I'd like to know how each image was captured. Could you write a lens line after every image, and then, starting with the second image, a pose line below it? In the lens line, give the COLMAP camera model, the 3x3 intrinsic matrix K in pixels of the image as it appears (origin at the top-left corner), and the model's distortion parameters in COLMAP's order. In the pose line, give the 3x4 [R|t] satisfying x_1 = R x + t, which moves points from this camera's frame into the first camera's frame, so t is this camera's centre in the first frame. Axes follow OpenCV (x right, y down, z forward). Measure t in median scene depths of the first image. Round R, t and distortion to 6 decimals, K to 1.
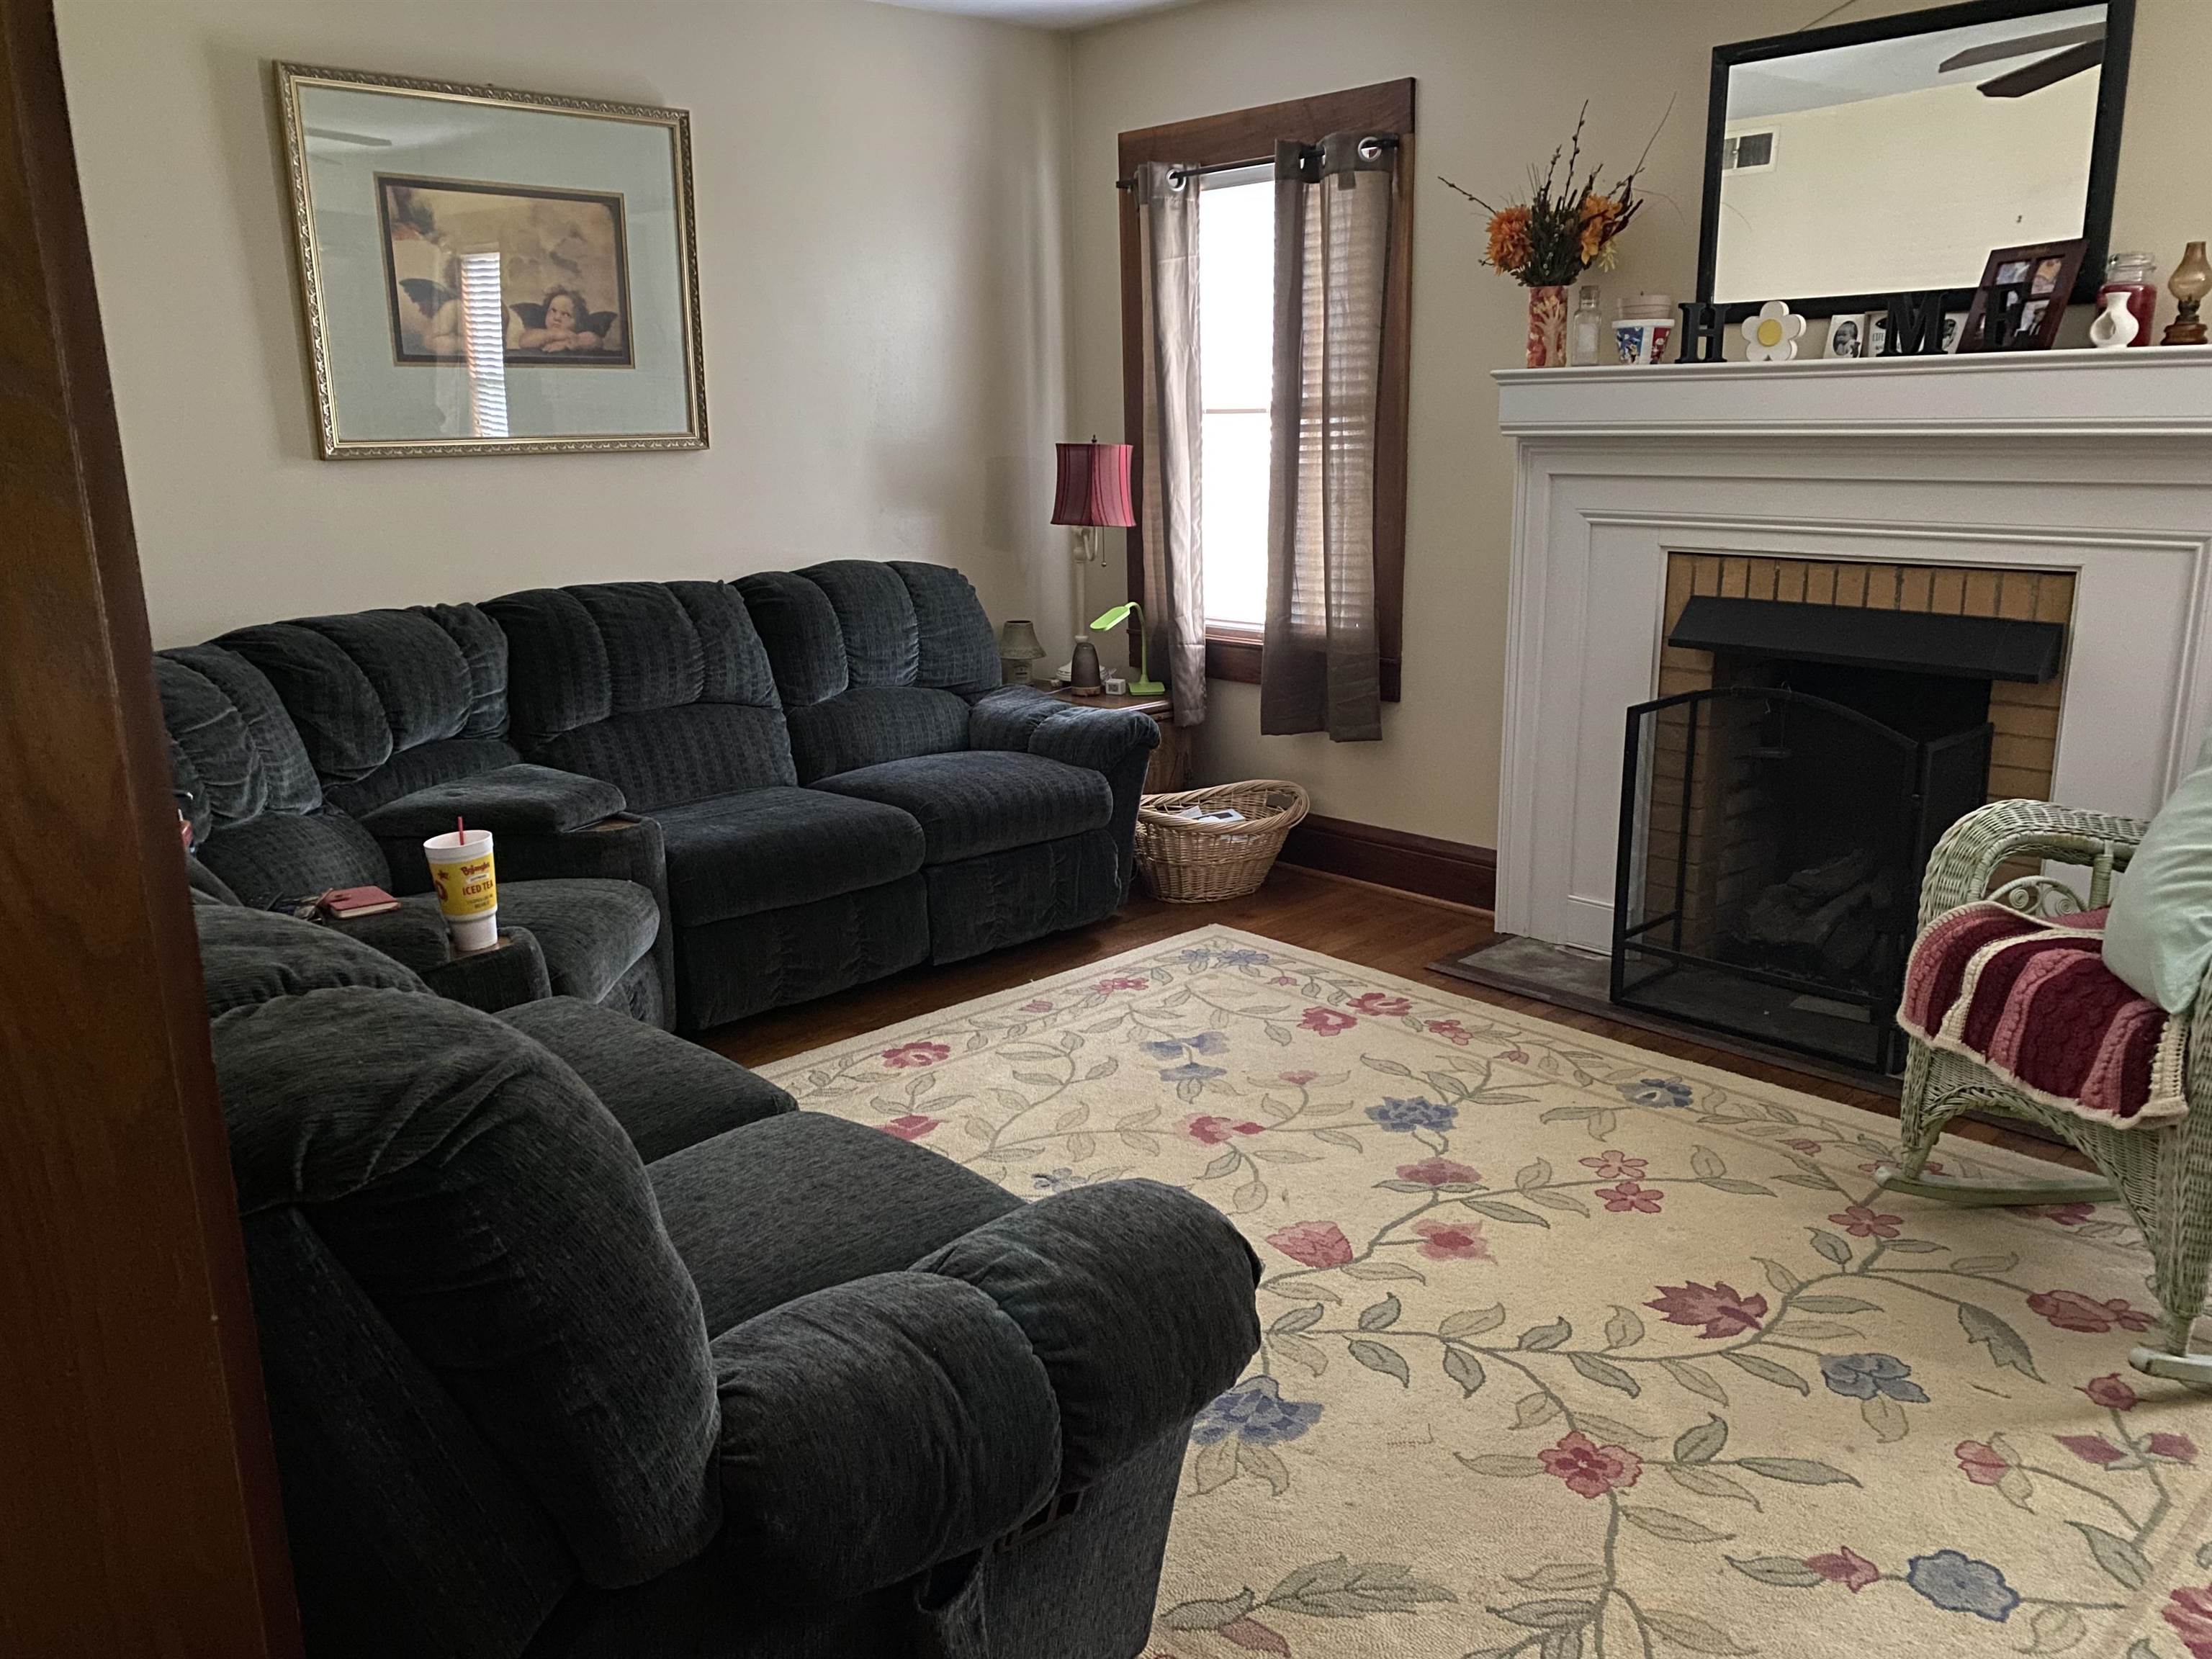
lens RADIAL K [[1682.2, 0, 1103.9], [0, 1682.2, 830.2], [0, 0, 1]] dist [0.025941, -0.028377]
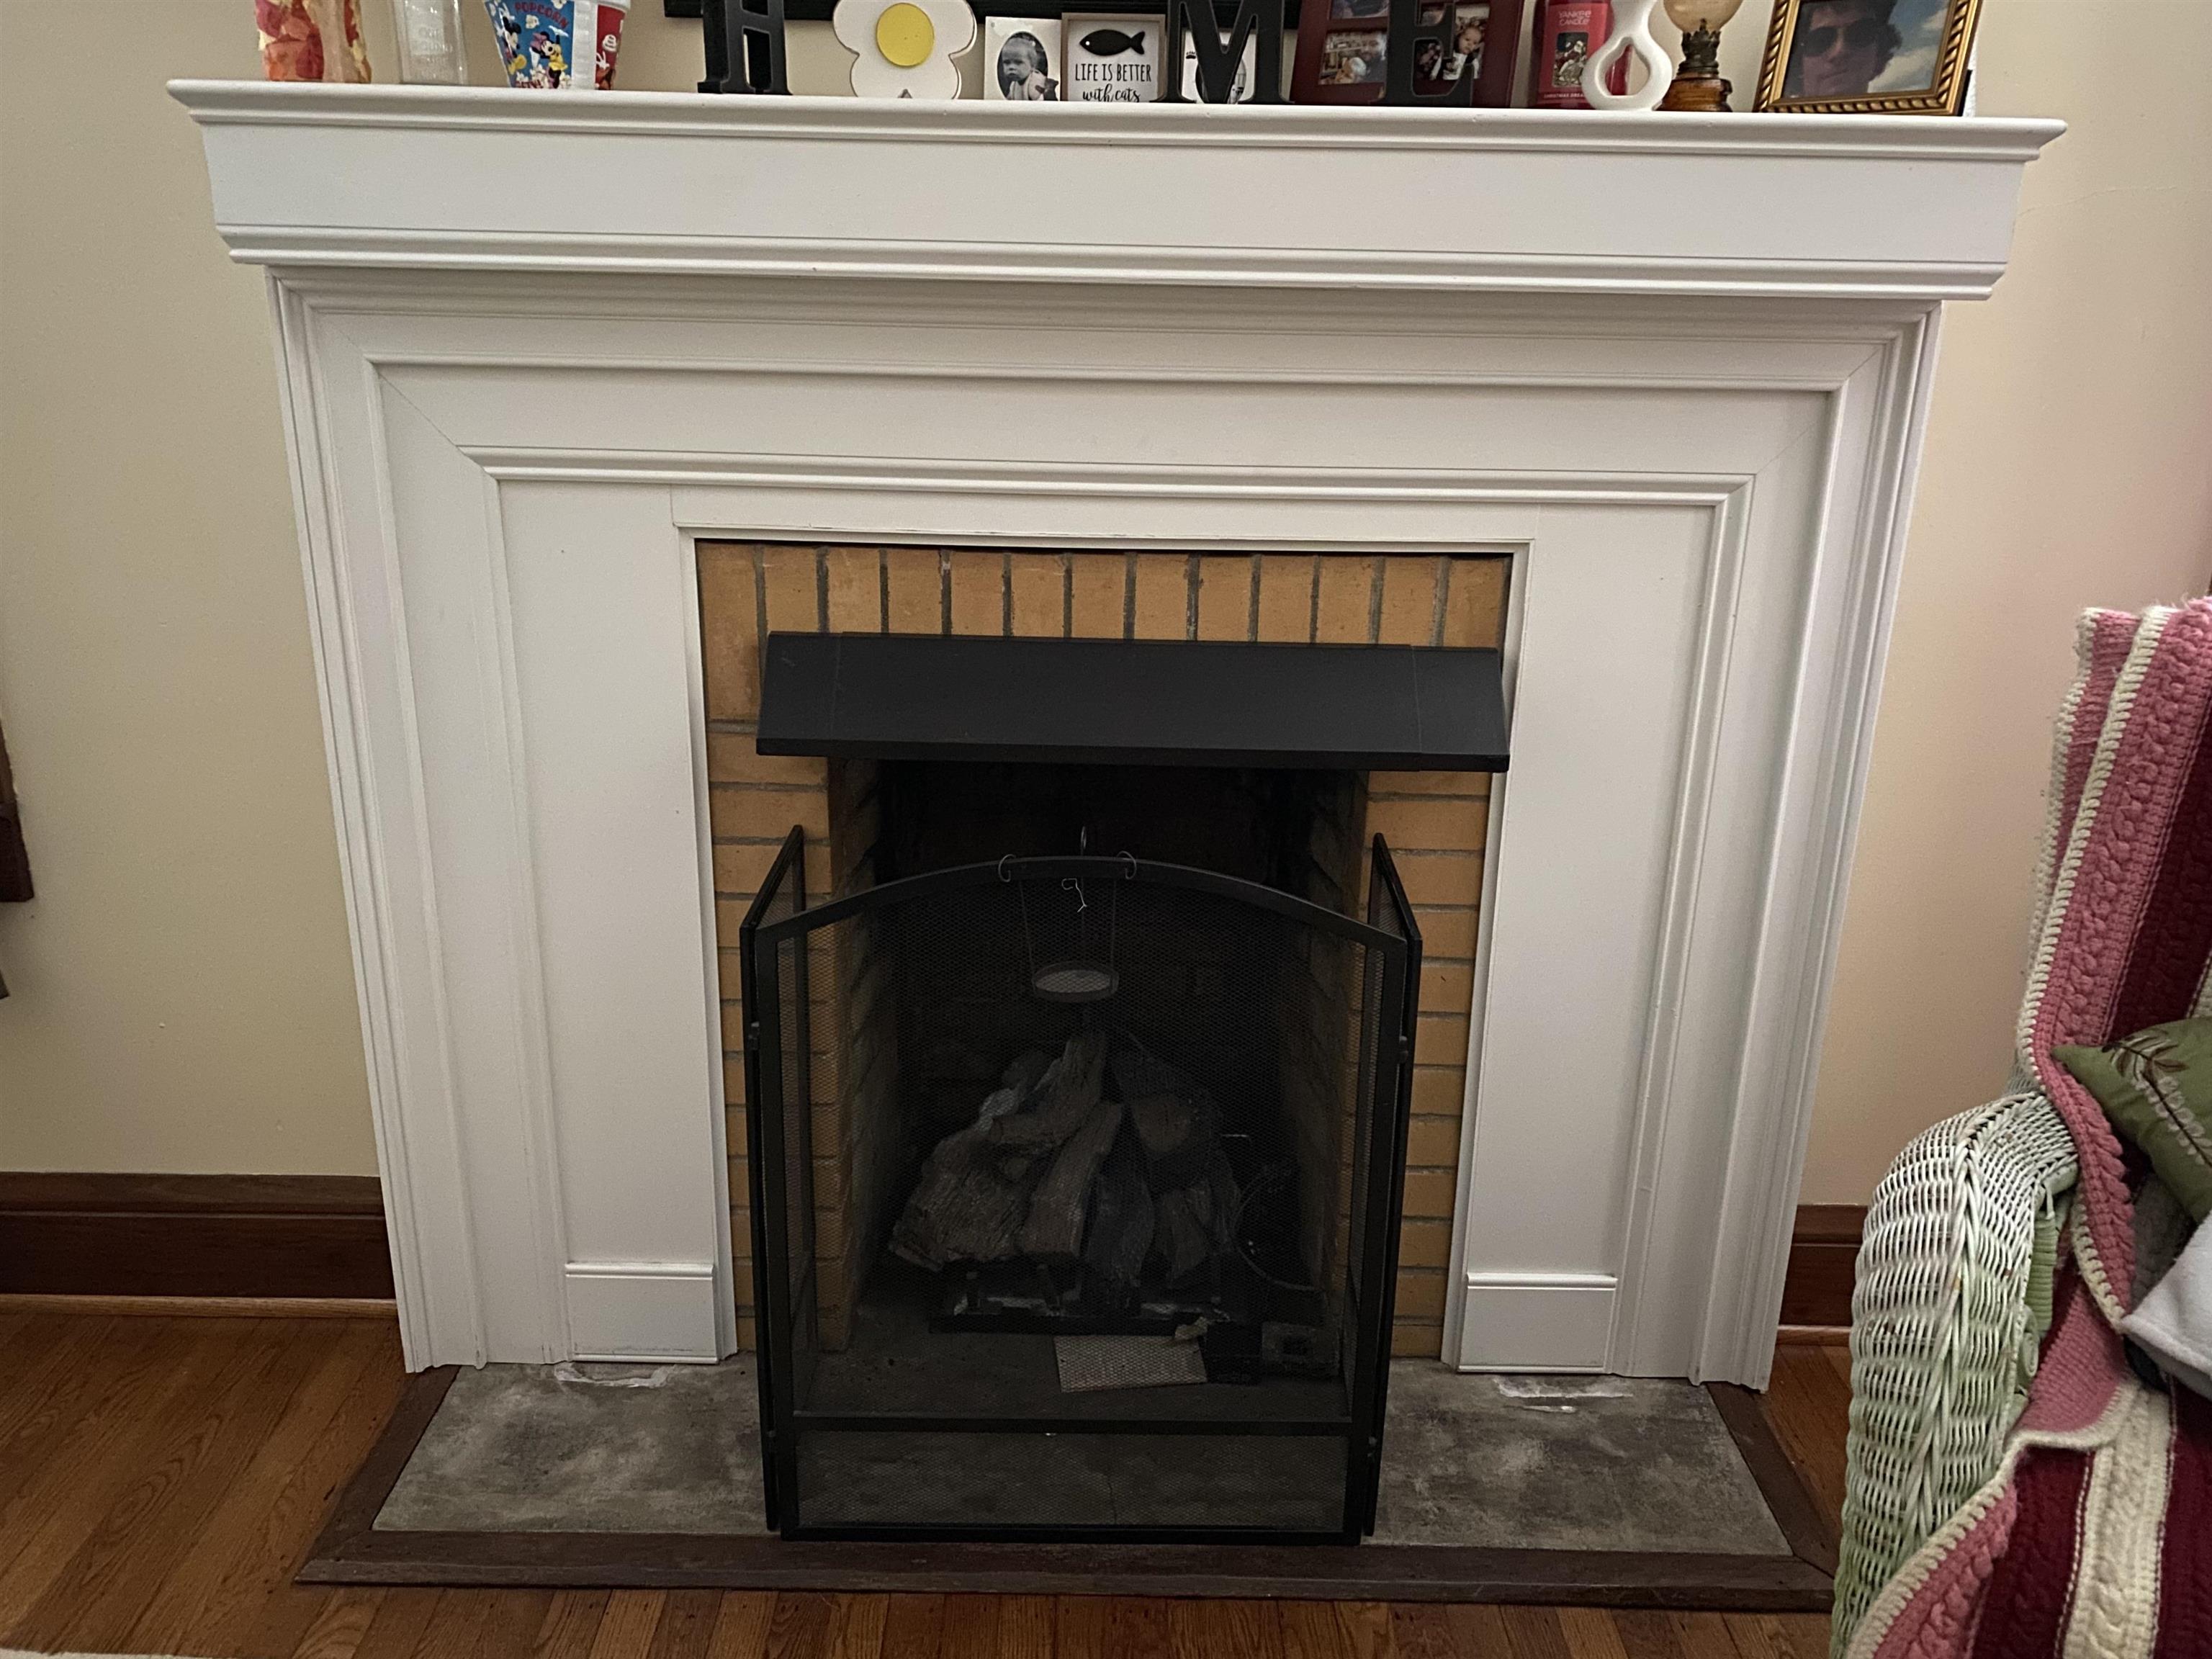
lens RADIAL K [[1682.2, 0, 1105.4], [0, 1682.2, 830.8], [0, 0, 1]] dist [0.025941, -0.028377]
pose [[0.685127, -0.202904, 0.699594, 0.082854], [0.147004, 0.979174, 0.140027, -0.142491], [-0.713436, 0.006907, 0.700686, 0.637327]]
